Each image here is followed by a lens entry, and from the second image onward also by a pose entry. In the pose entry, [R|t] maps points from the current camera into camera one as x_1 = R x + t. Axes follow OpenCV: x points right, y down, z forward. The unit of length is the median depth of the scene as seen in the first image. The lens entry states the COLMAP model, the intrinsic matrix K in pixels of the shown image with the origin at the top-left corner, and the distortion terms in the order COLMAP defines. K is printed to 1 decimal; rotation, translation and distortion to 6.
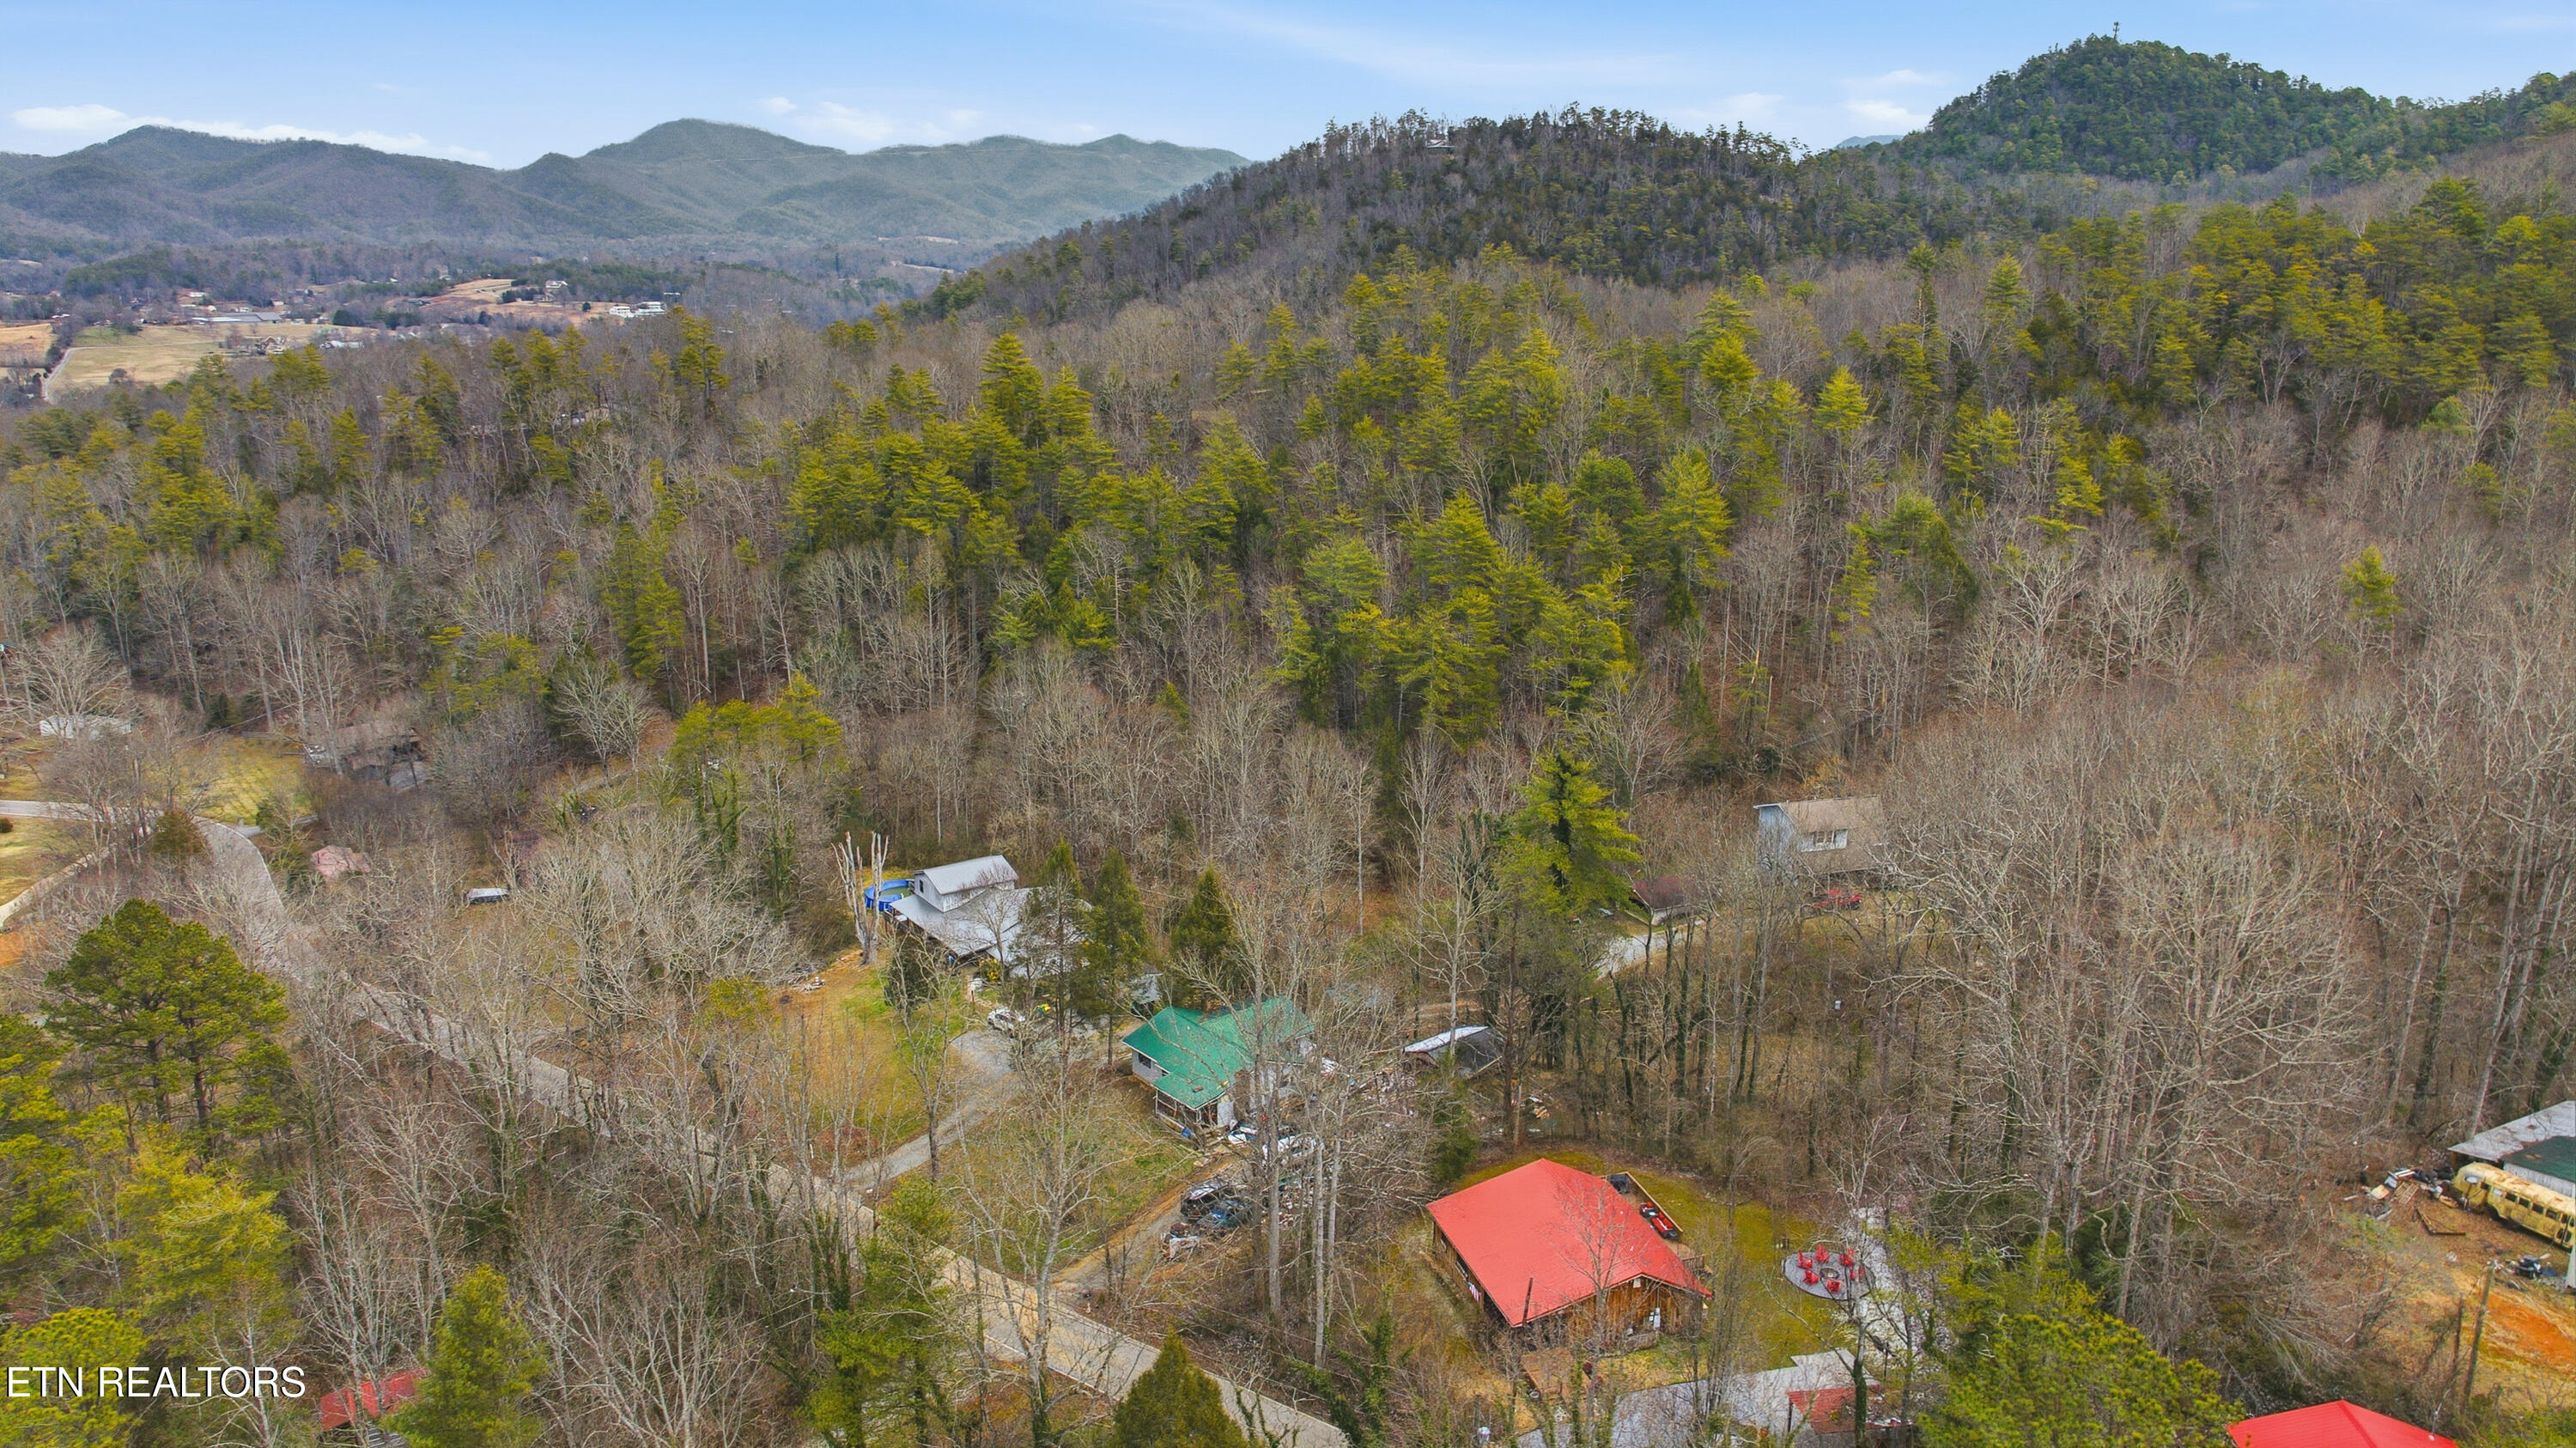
lens RADIAL K [[1819.9, 0, 1288.0], [0, 1819.9, 724.0], [0, 0, 1]] dist [-0.033636, 0.026235]
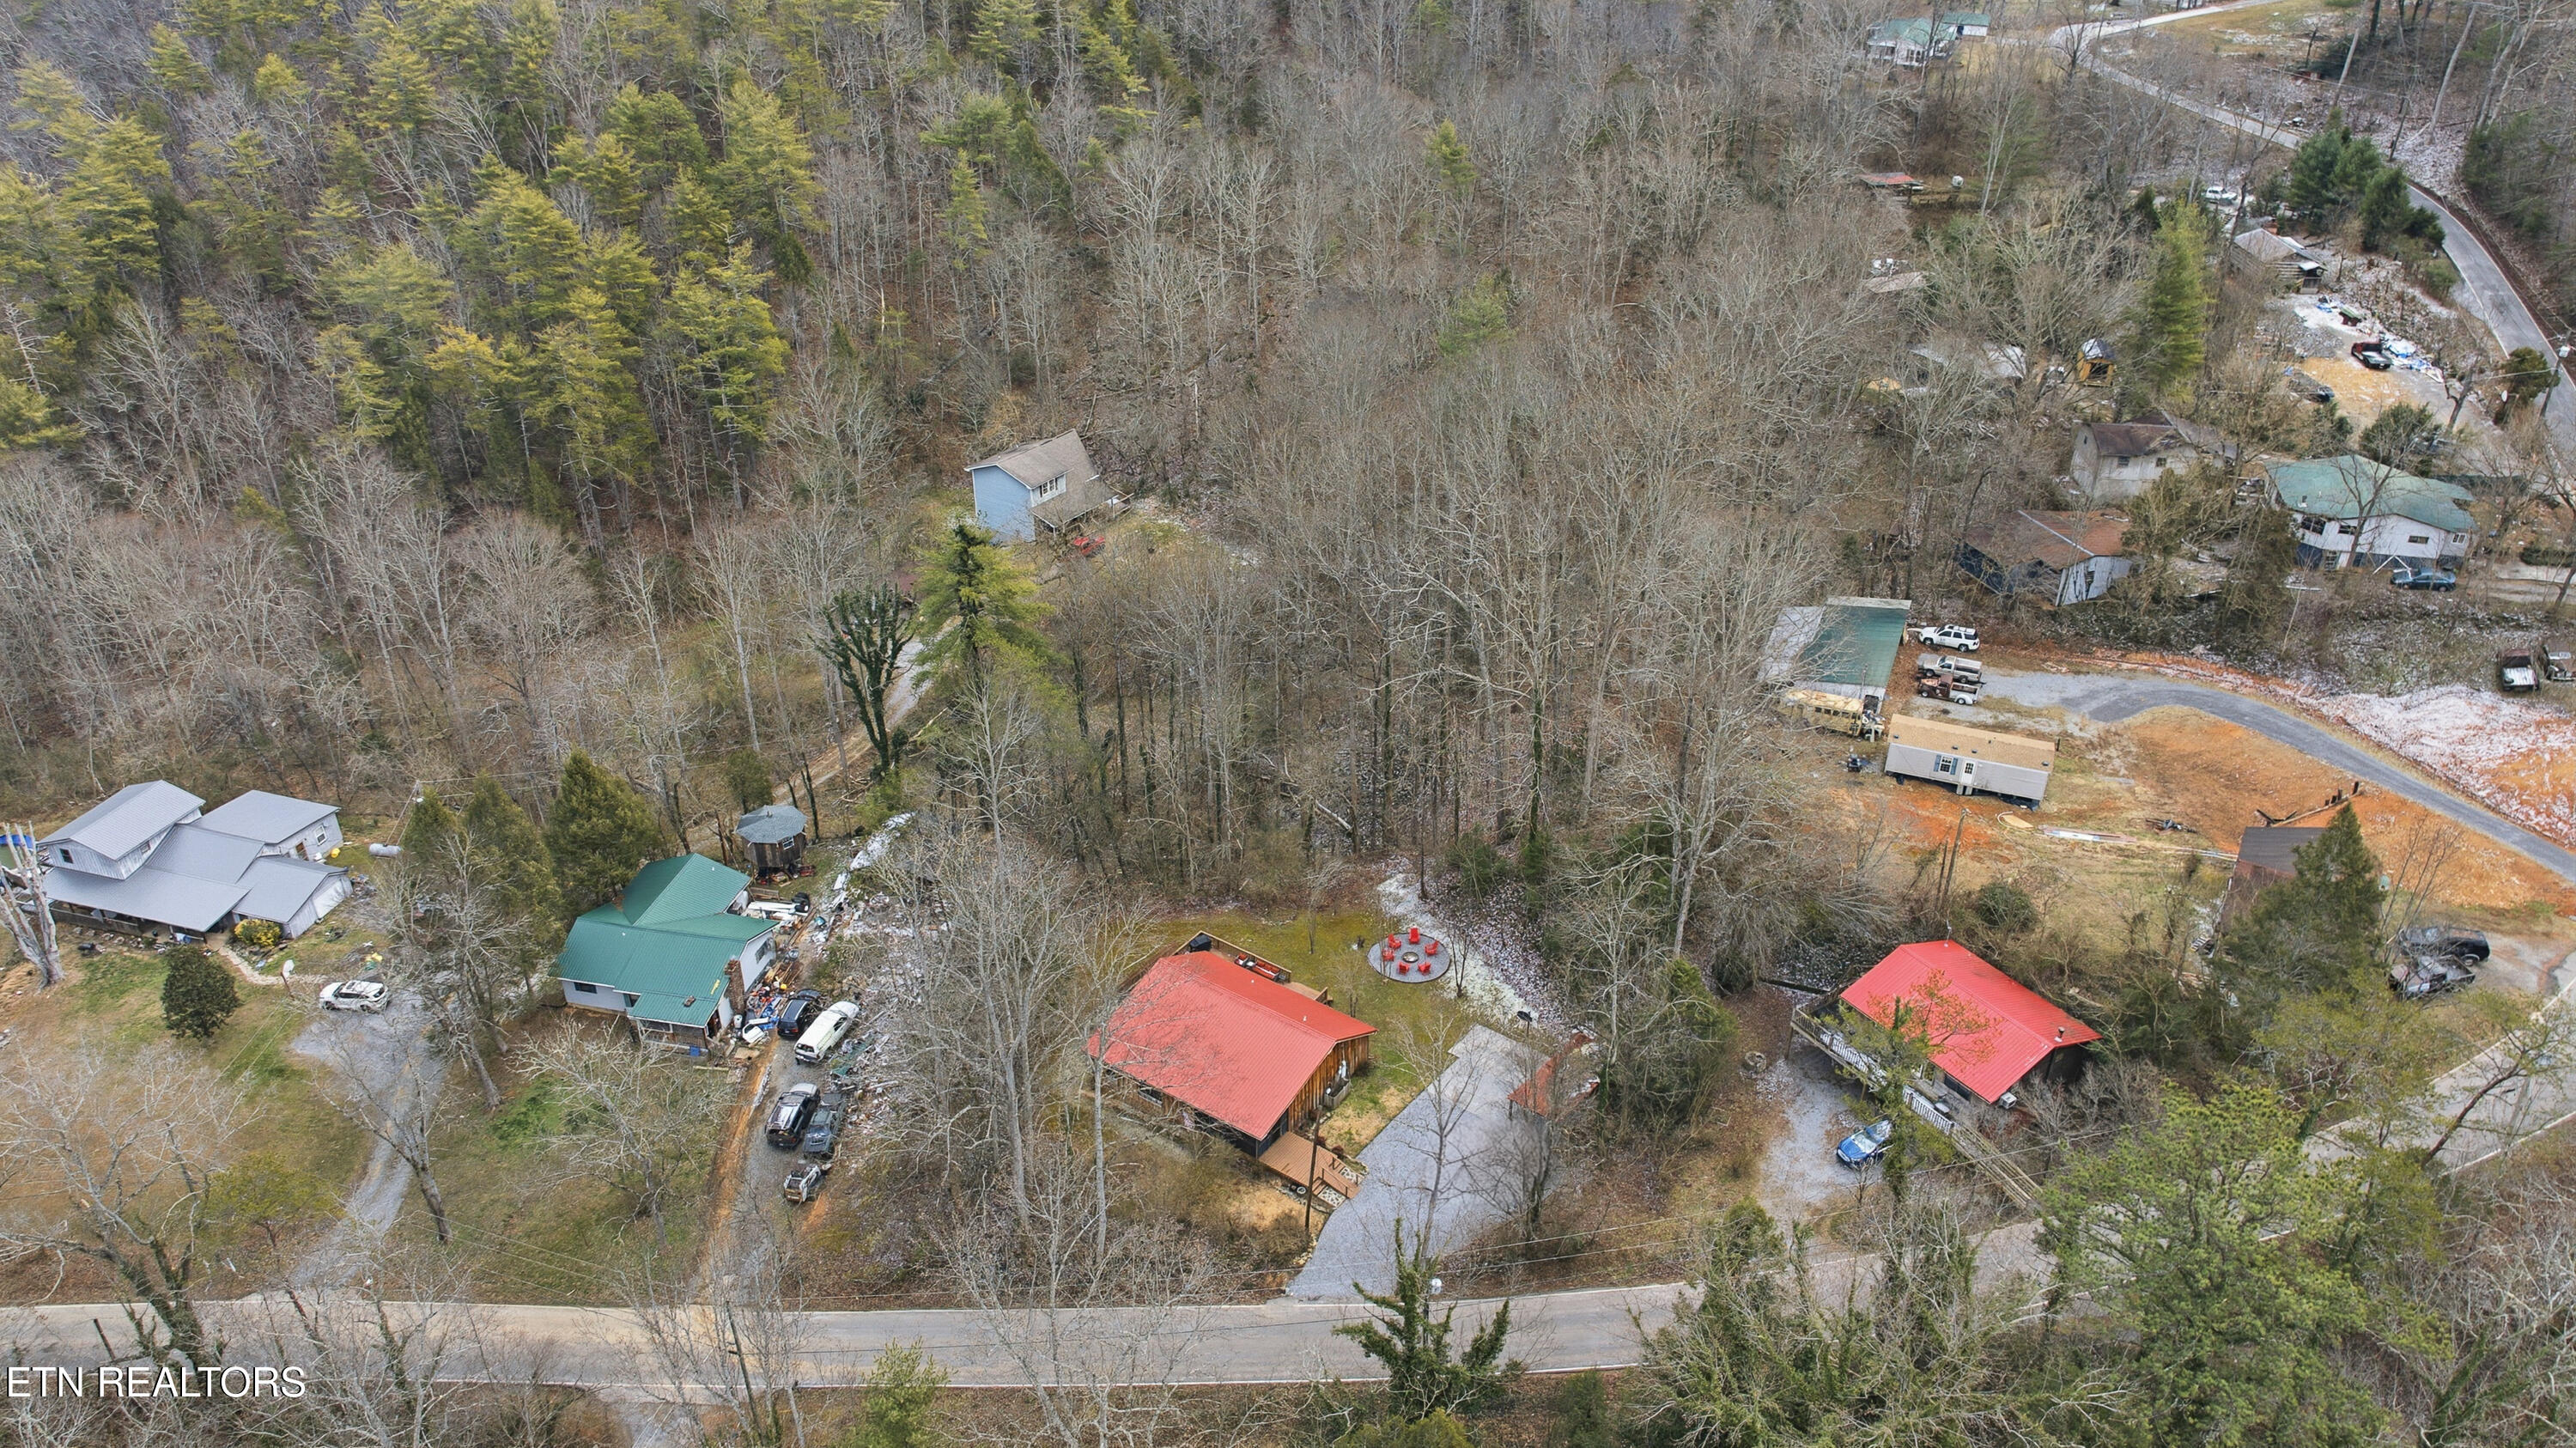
lens RADIAL K [[1819.9, 0, 1288.0], [0, 1819.9, 724.0], [0, 0, 1]] dist [-0.033636, 0.026235]
pose [[0.782768, -0.317826, 0.535033, -0.137175], [0.160831, 0.933858, 0.319441, -0.087417], [-0.601171, -0.163999, 0.782111, 0.085857]]
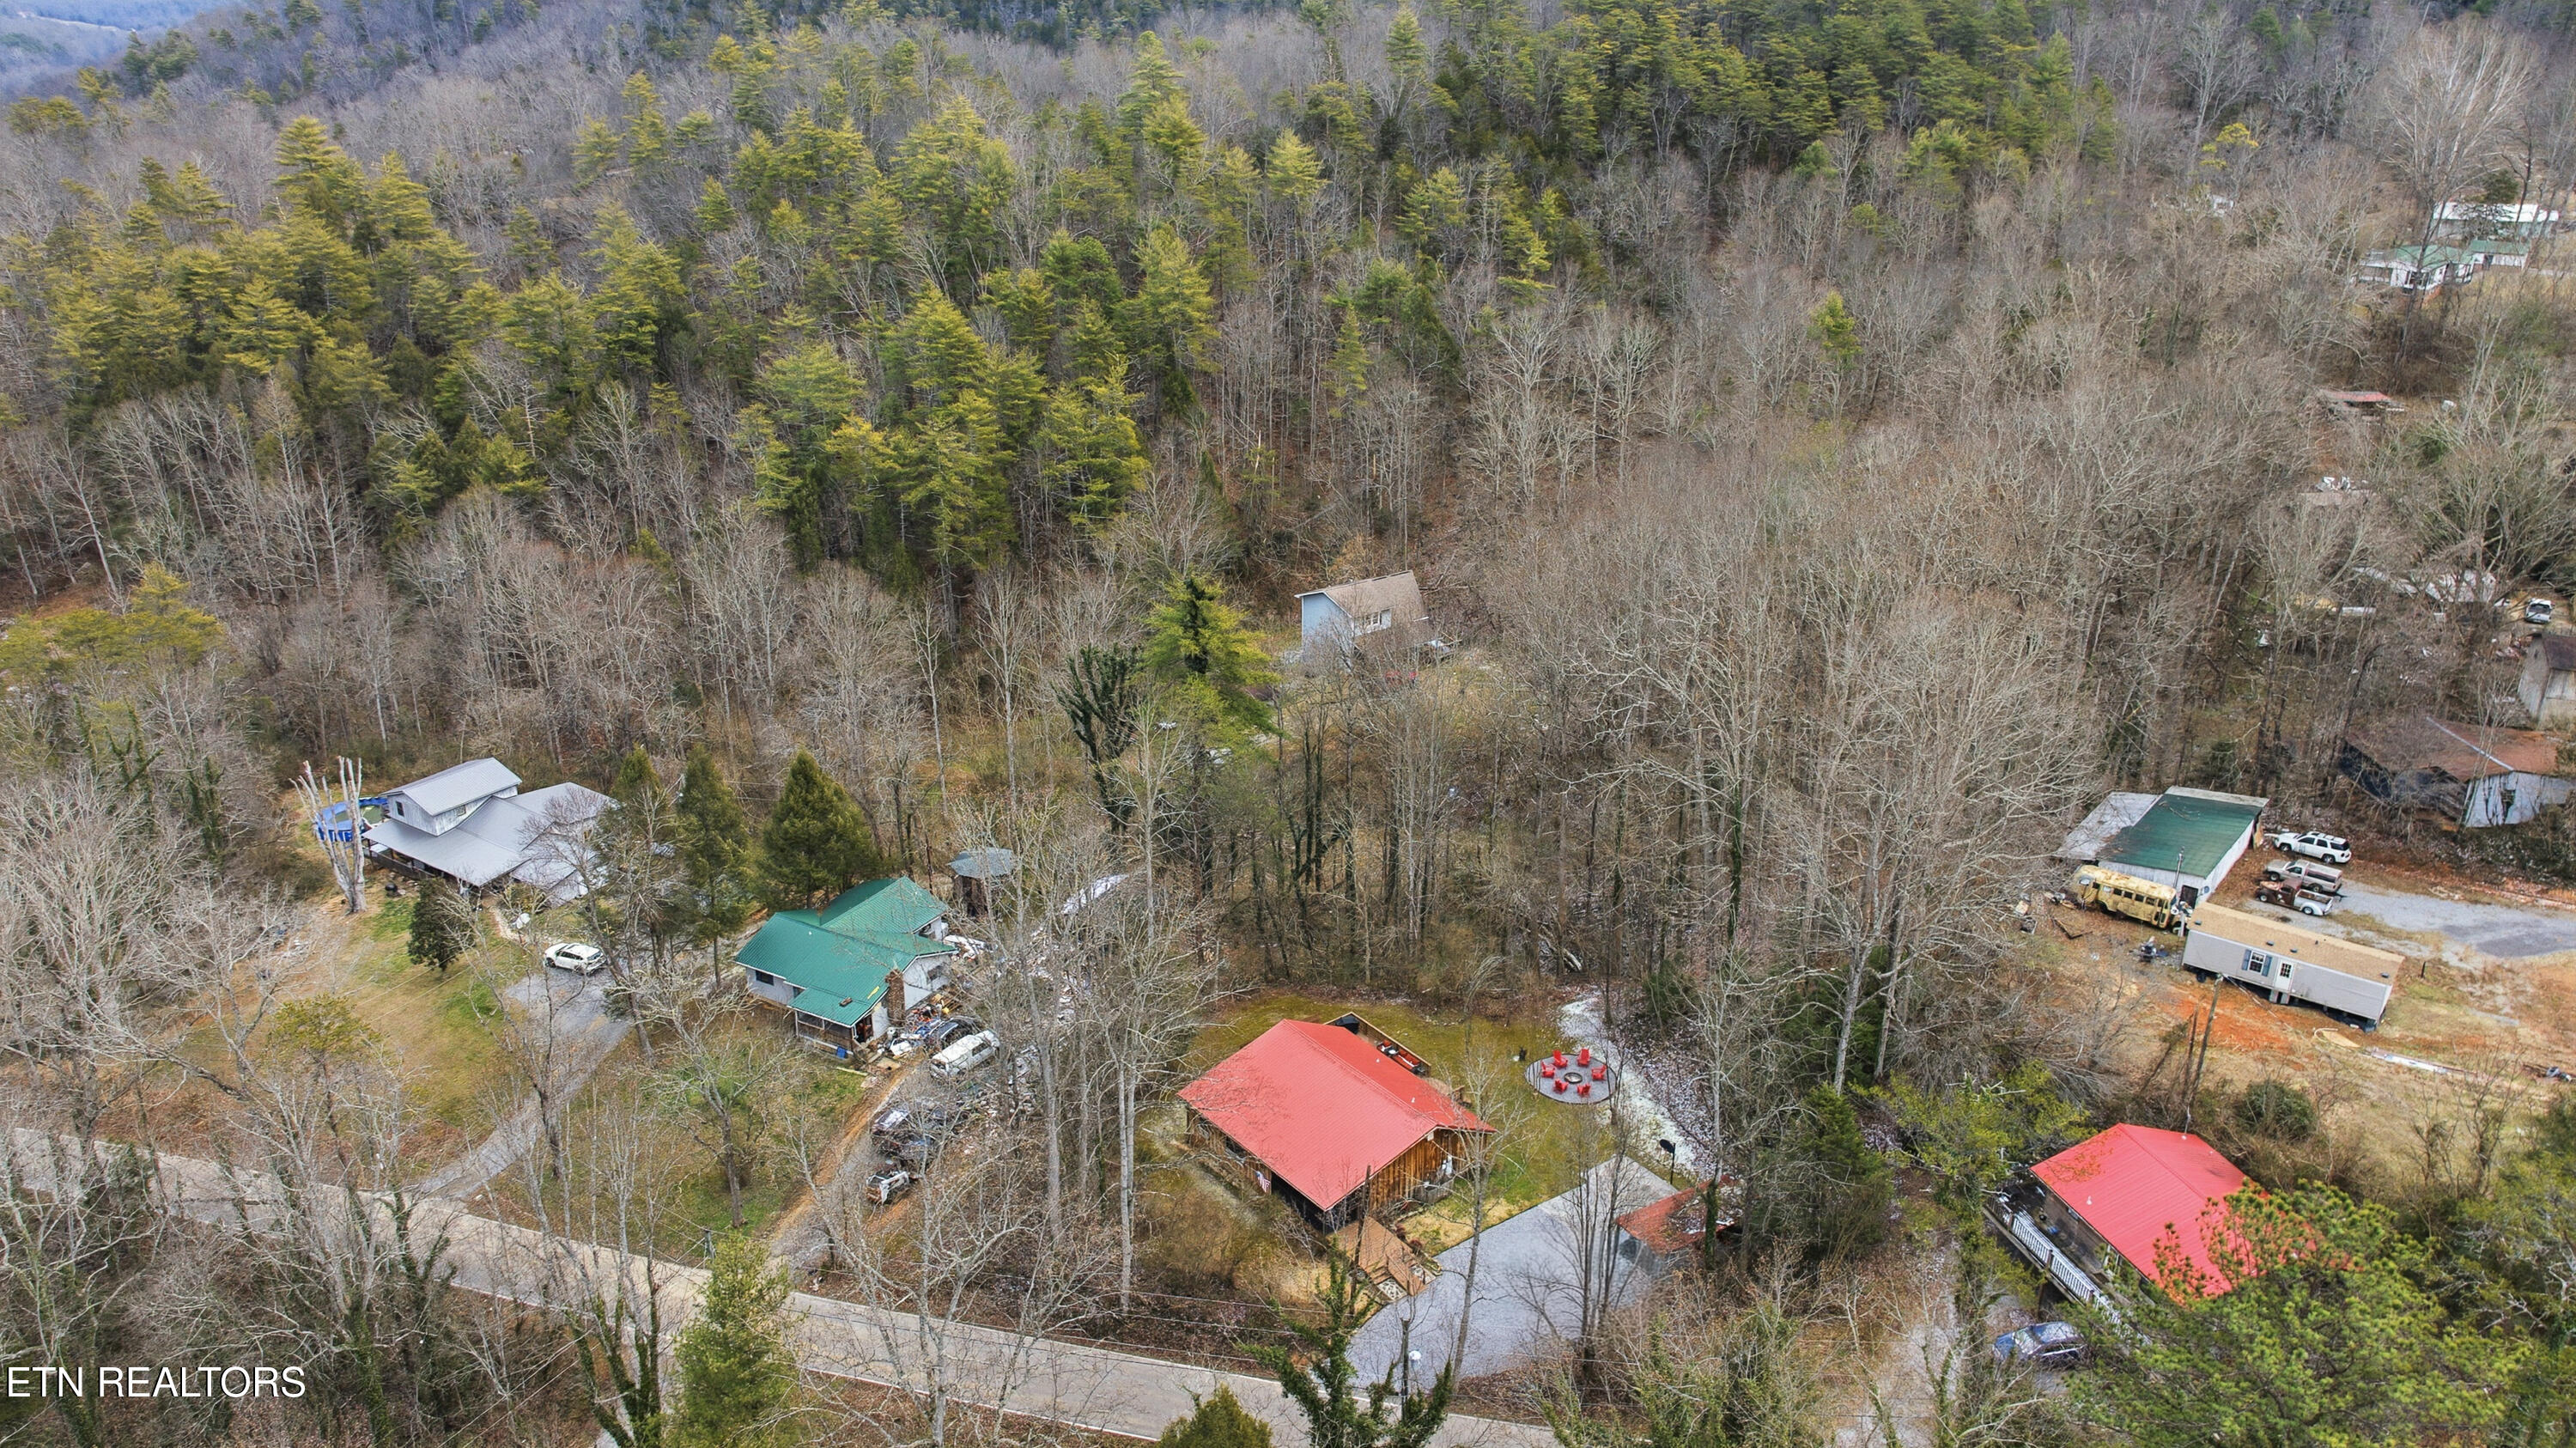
lens RADIAL K [[1819.9, 0, 1288.0], [0, 1819.9, 724.0], [0, 0, 1]] dist [-0.033636, 0.026235]
pose [[0.931169, -0.138550, 0.337237, -0.070420], [0.095172, 0.985280, 0.142005, -0.020756], [-0.351947, -0.100135, 0.930648, 0.061356]]
